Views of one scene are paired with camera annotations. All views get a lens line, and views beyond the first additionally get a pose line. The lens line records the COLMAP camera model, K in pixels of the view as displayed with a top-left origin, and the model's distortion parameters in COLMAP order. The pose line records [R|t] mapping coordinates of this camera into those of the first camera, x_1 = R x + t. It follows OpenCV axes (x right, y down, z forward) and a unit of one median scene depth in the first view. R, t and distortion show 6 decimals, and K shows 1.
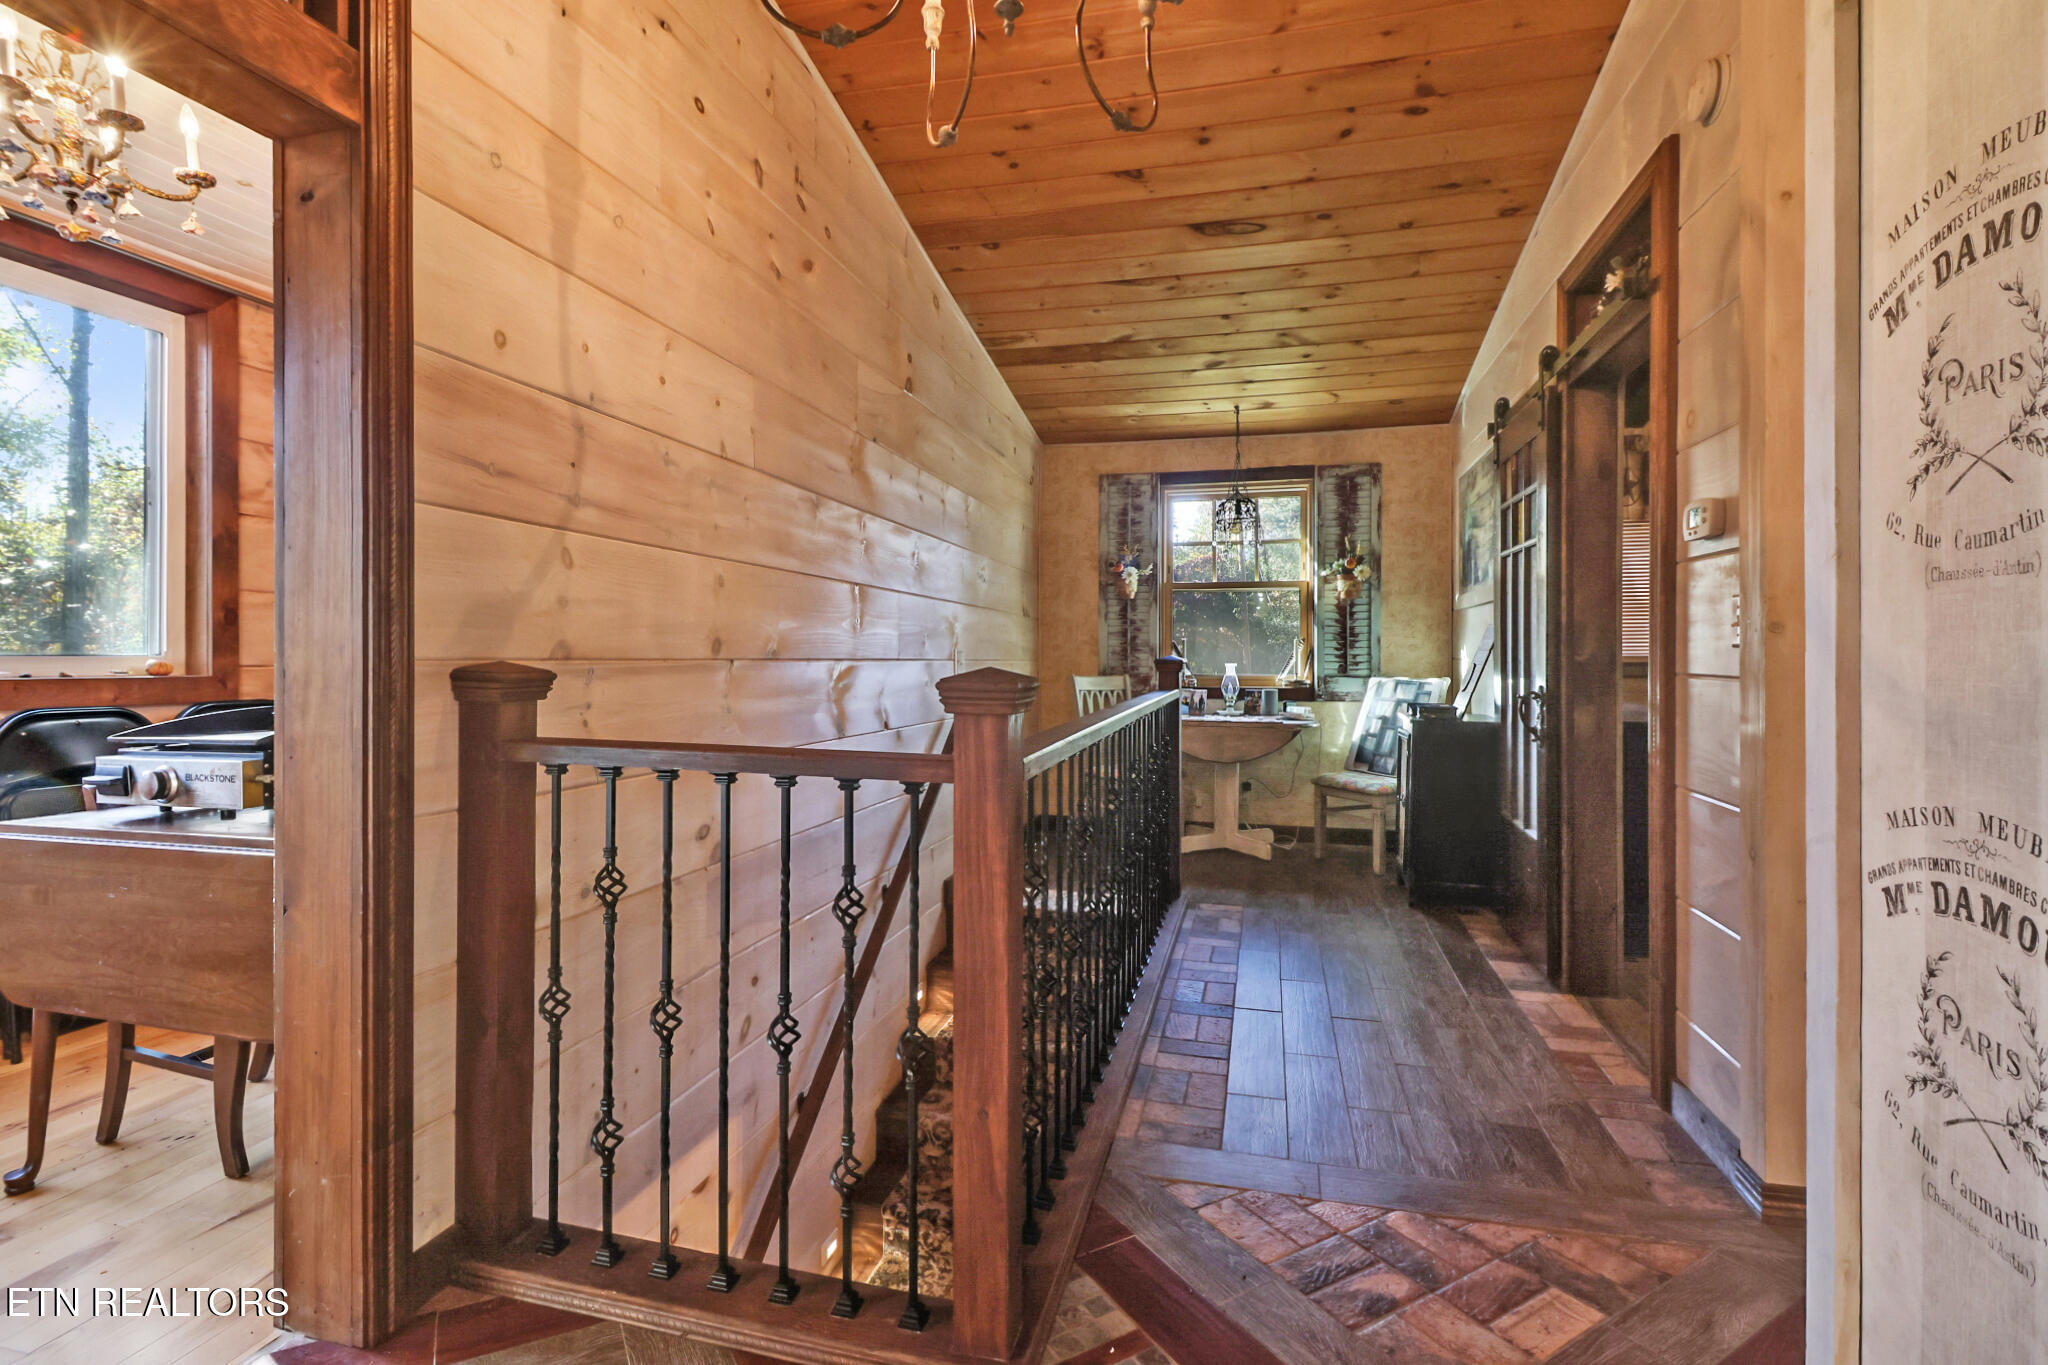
lens RADIAL K [[956.0, 0, 1022.8], [0, 956.0, 662.3], [0, 0, 1]] dist [0.026851, -0.023912]
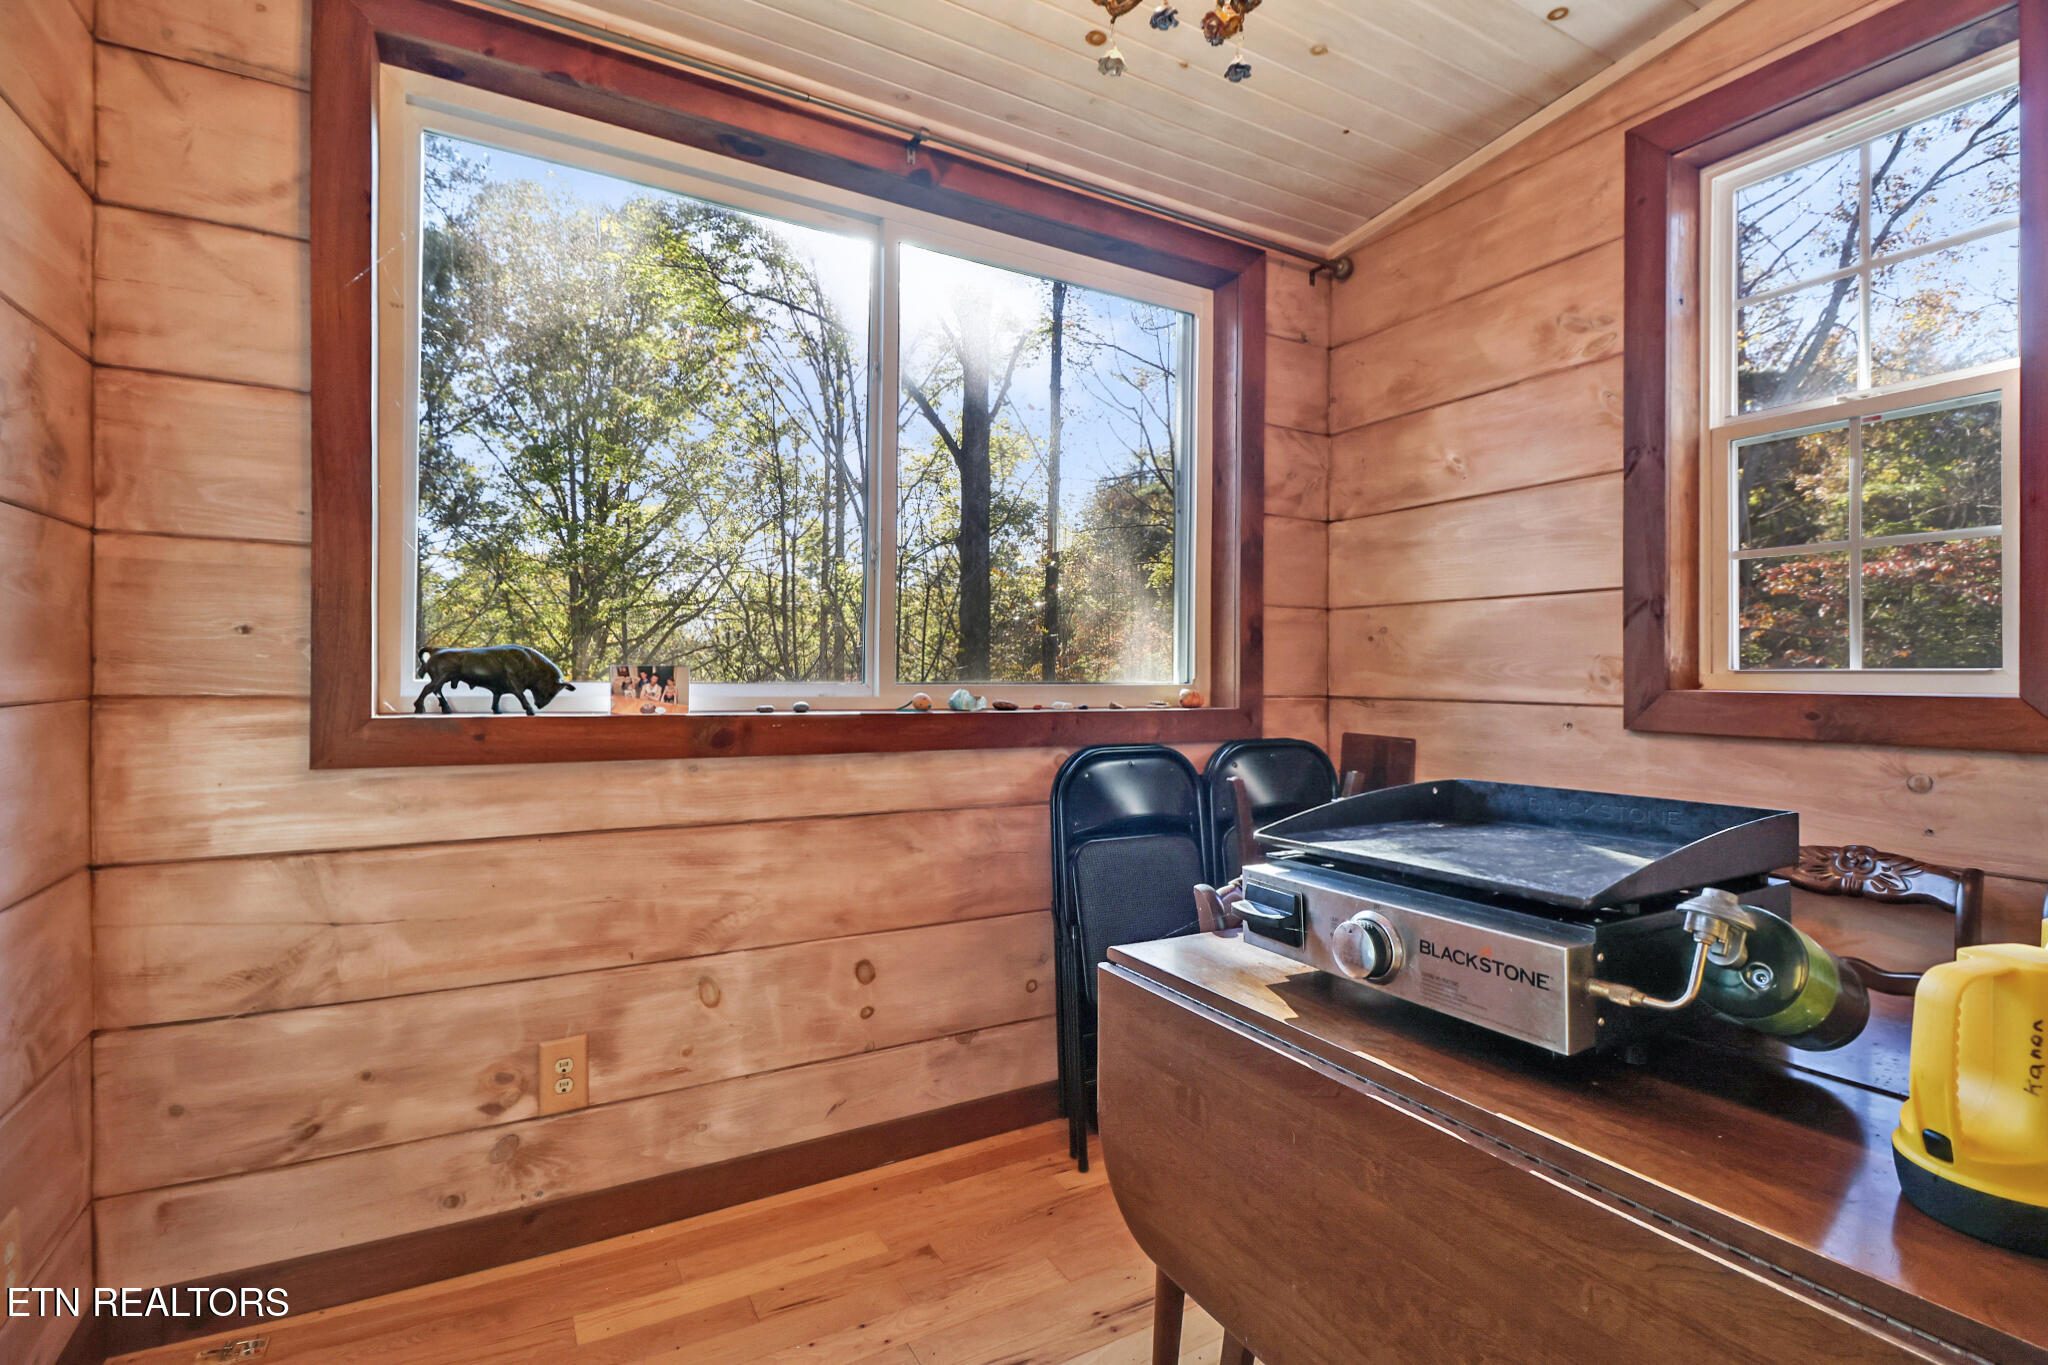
lens RADIAL K [[956.0, 0, 1022.8], [0, 956.0, 662.3], [0, 0, 1]] dist [0.026851, -0.023912]
pose [[0.696473, -0.004572, -0.717569, -0.372607], [-0.008760, 0.999851, -0.014873, -0.012262], [0.717530, 0.016645, 0.696329, 0.281706]]
